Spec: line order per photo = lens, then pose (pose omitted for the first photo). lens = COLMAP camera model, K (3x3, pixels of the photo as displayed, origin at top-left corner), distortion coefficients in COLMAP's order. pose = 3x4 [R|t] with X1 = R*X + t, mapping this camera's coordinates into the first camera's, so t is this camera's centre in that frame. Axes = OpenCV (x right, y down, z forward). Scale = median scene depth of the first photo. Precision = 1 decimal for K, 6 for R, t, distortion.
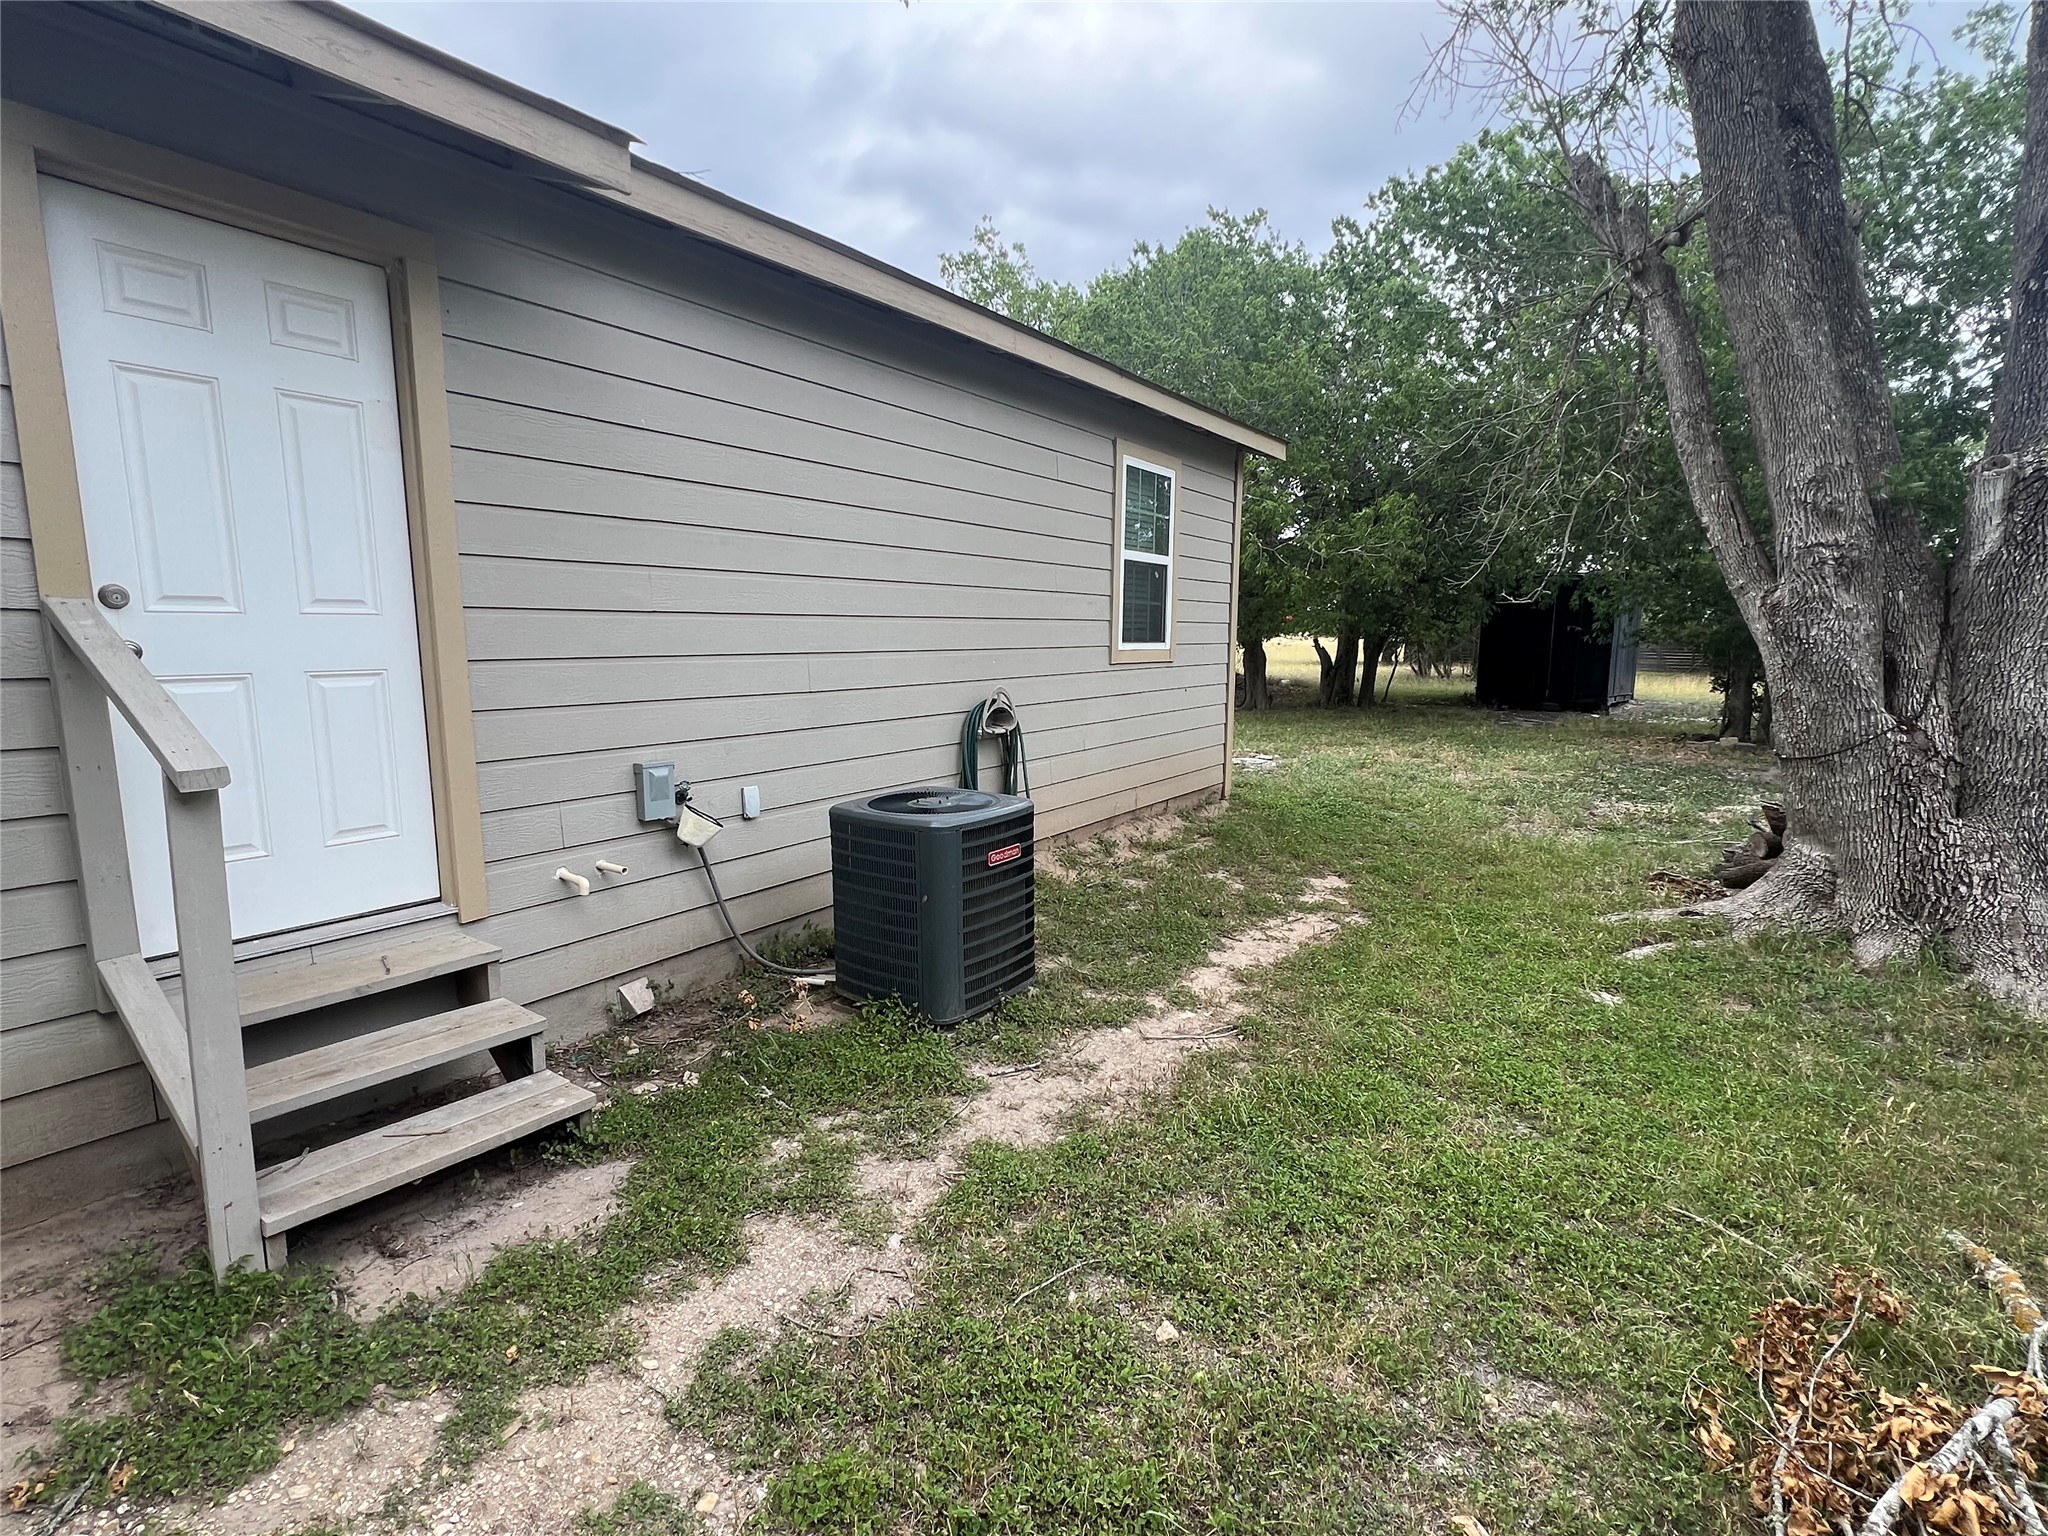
lens RADIAL K [[959.3, 0, 1024.4], [0, 959.3, 769.8], [0, 0, 1]] dist [0.001472, 0.000423]
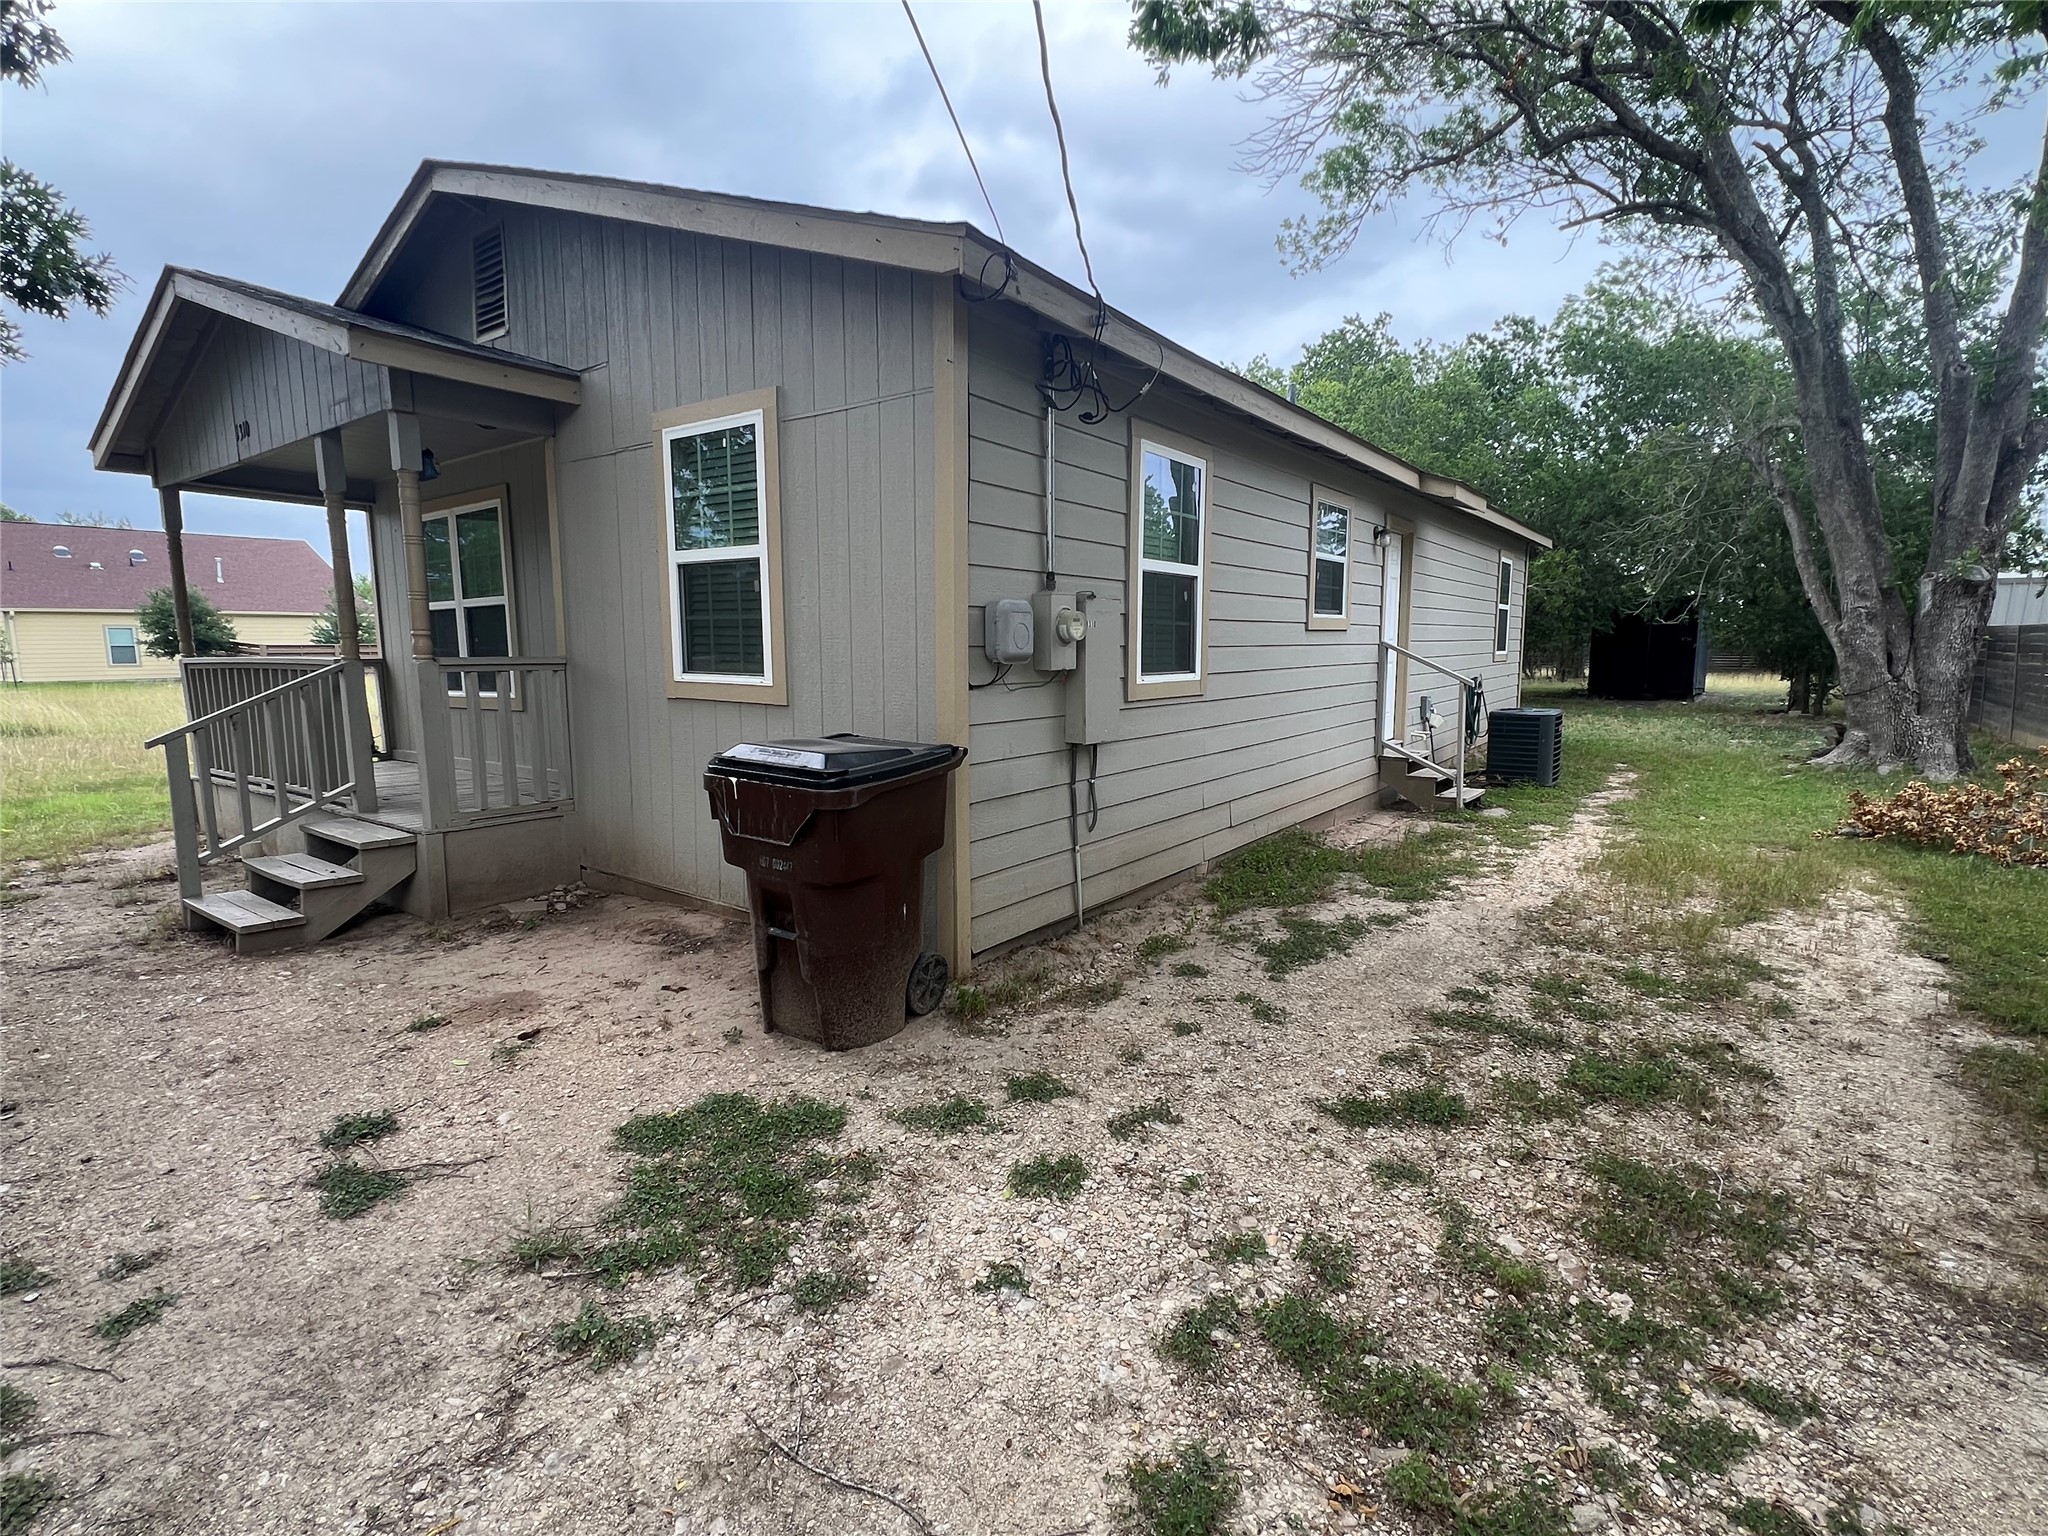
lens RADIAL K [[959.3, 0, 1029.1], [0, 959.3, 767.5], [0, 0, 1]] dist [0.001472, 0.000423]
pose [[0.999740, -0.010433, -0.020262, -1.240043], [0.010167, 0.999862, -0.013163, 0.186823], [0.020396, 0.012954, 0.999708, -1.482978]]
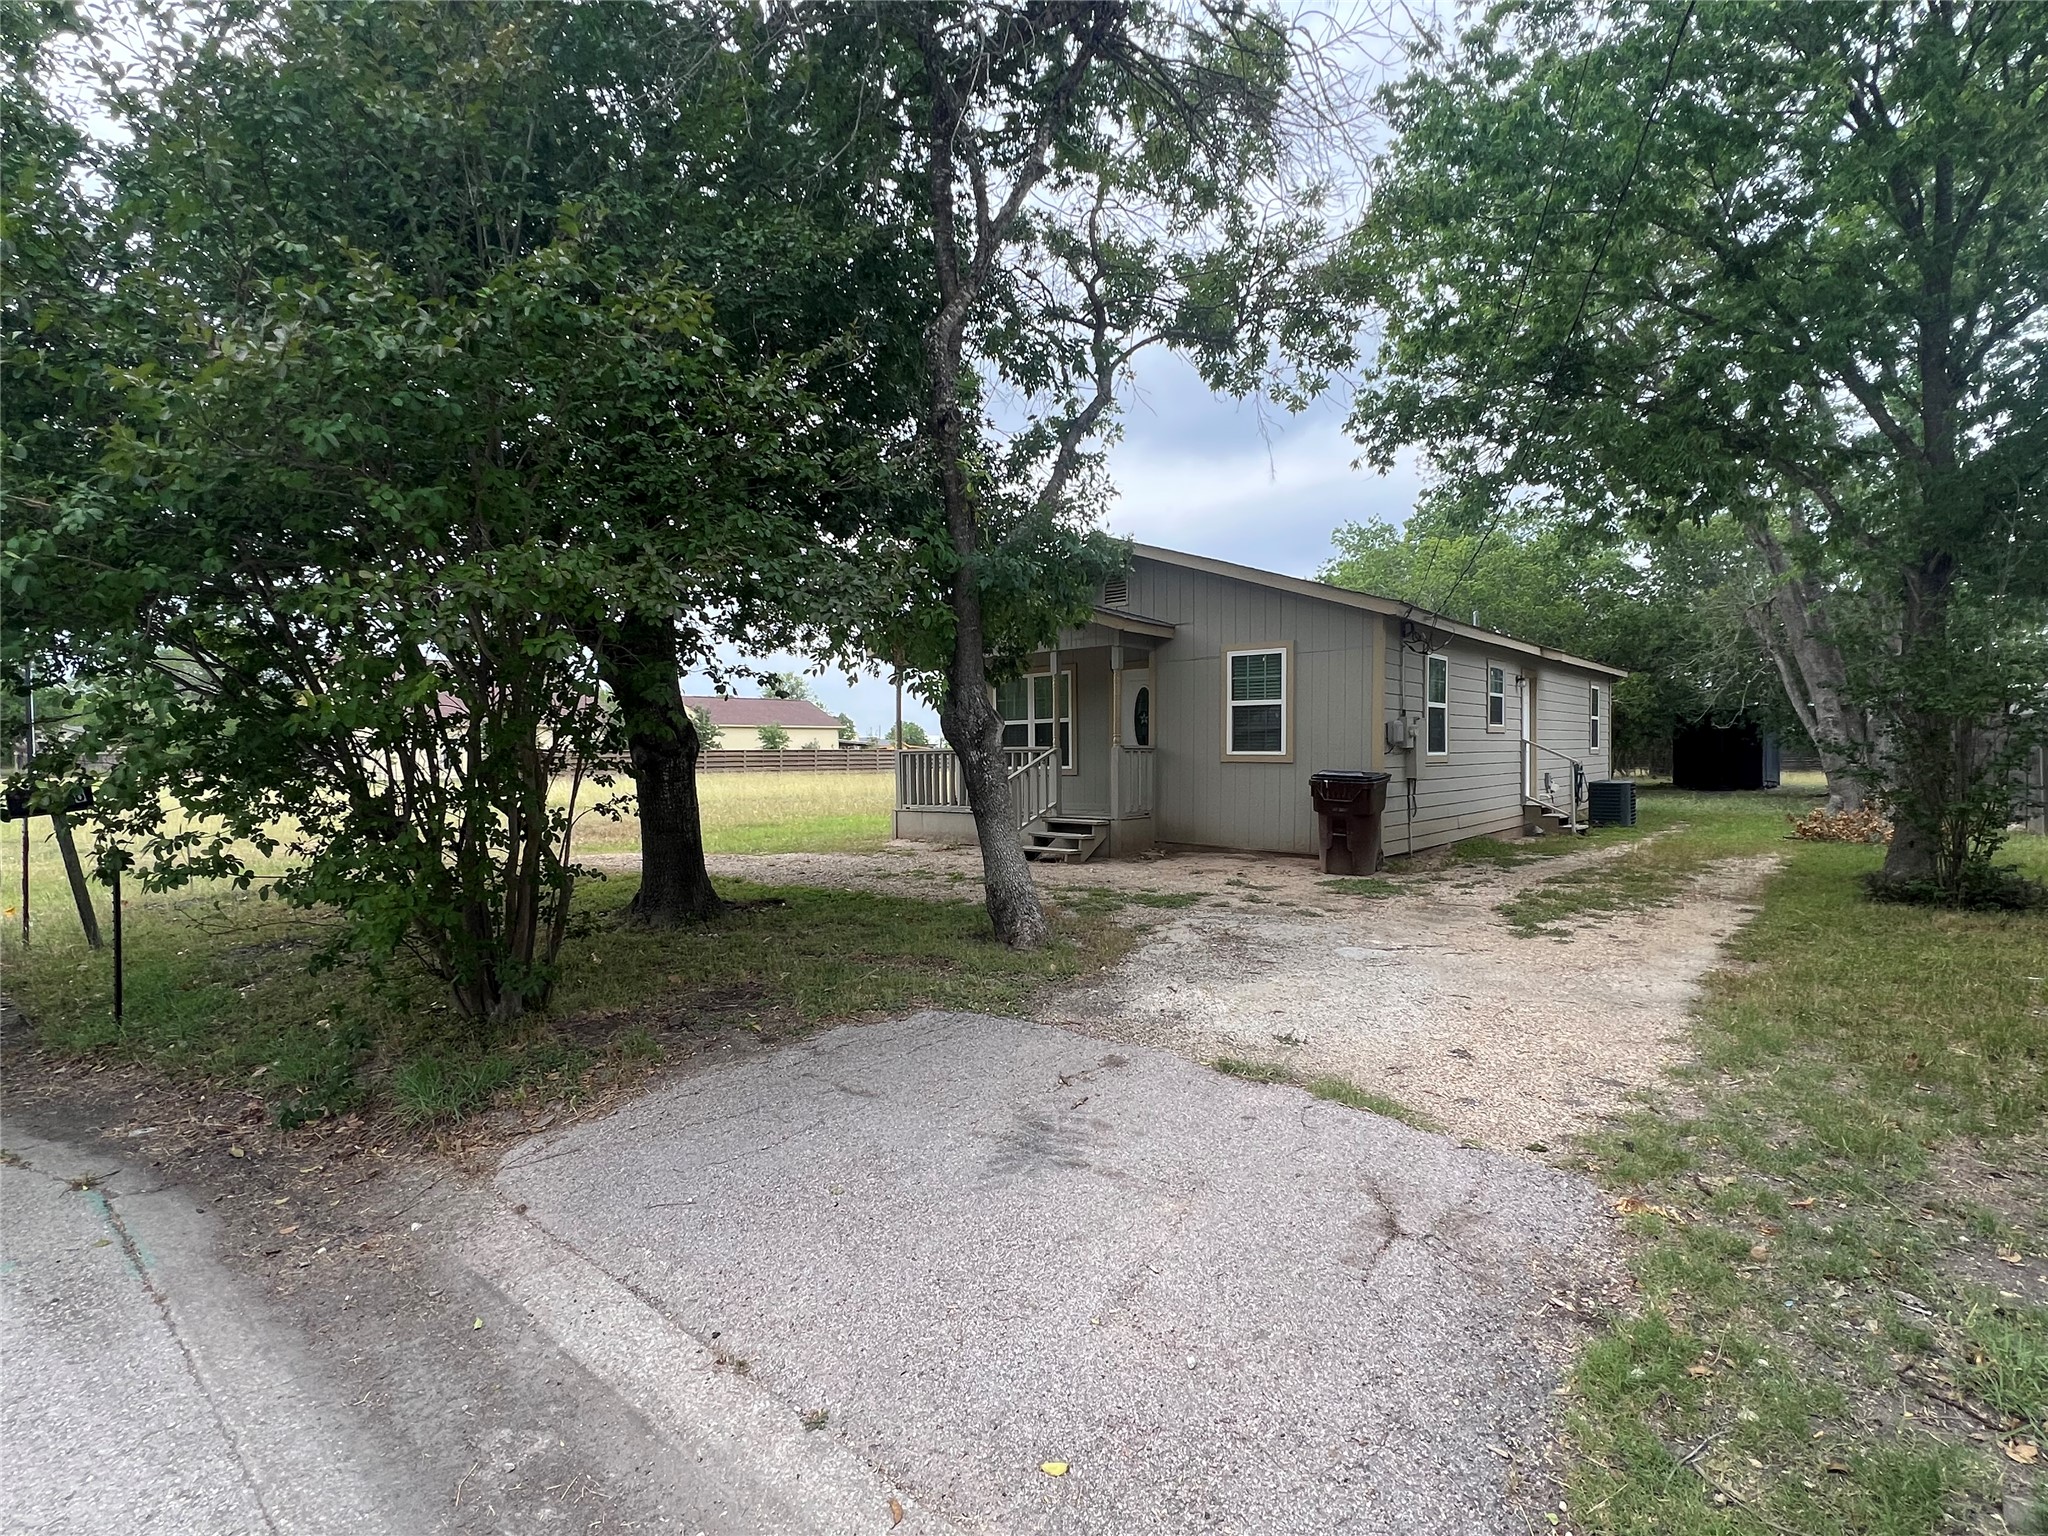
lens RADIAL K [[959.3, 0, 1017.9], [0, 959.3, 764.5], [0, 0, 1]] dist [0.001472, 0.000423]
pose [[0.994081, -0.015059, -0.107589, -2.021232], [0.001158, 0.991759, -0.128116, 0.451996], [0.108631, 0.127233, 0.985906, -3.167163]]
